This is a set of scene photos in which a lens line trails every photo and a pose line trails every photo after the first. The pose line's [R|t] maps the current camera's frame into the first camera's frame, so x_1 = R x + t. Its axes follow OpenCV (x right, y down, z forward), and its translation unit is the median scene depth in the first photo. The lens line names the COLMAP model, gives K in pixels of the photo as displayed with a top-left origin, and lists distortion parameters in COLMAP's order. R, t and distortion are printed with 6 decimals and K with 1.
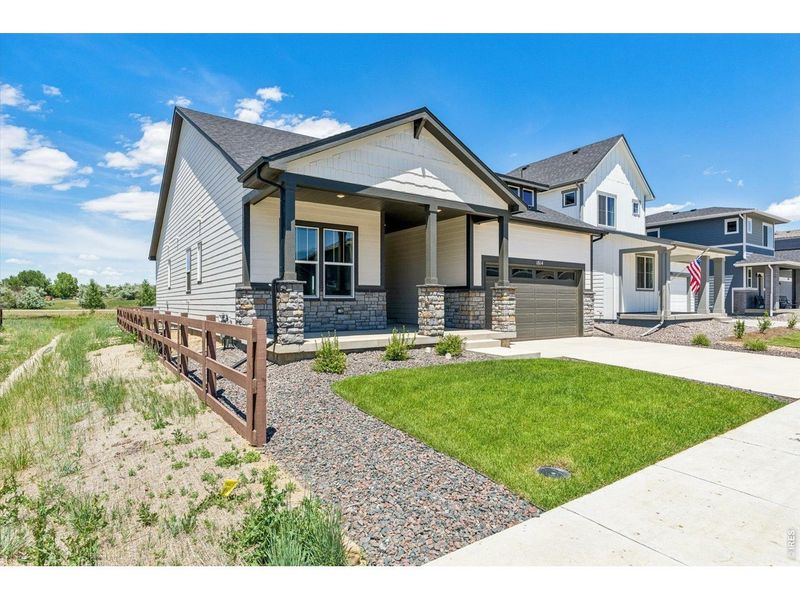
lens RADIAL K [[440.3, 0, 401.0], [0, 440.3, 301.5], [0, 0, 1]] dist [-0.008716, -0.001487]
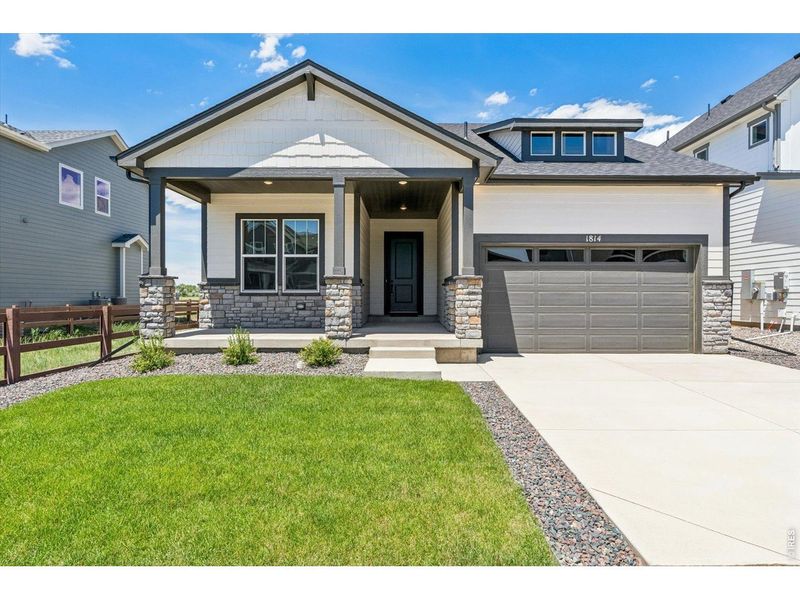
lens RADIAL K [[440.3, 0, 401.1], [0, 440.3, 299.2], [0, 0, 1]] dist [-0.008716, -0.001487]
pose [[0.827132, 0.003220, -0.561999, 0.556984], [-0.000313, 0.999986, 0.005269, 0.000967], [0.562008, -0.004182, 0.827121, 0.351680]]
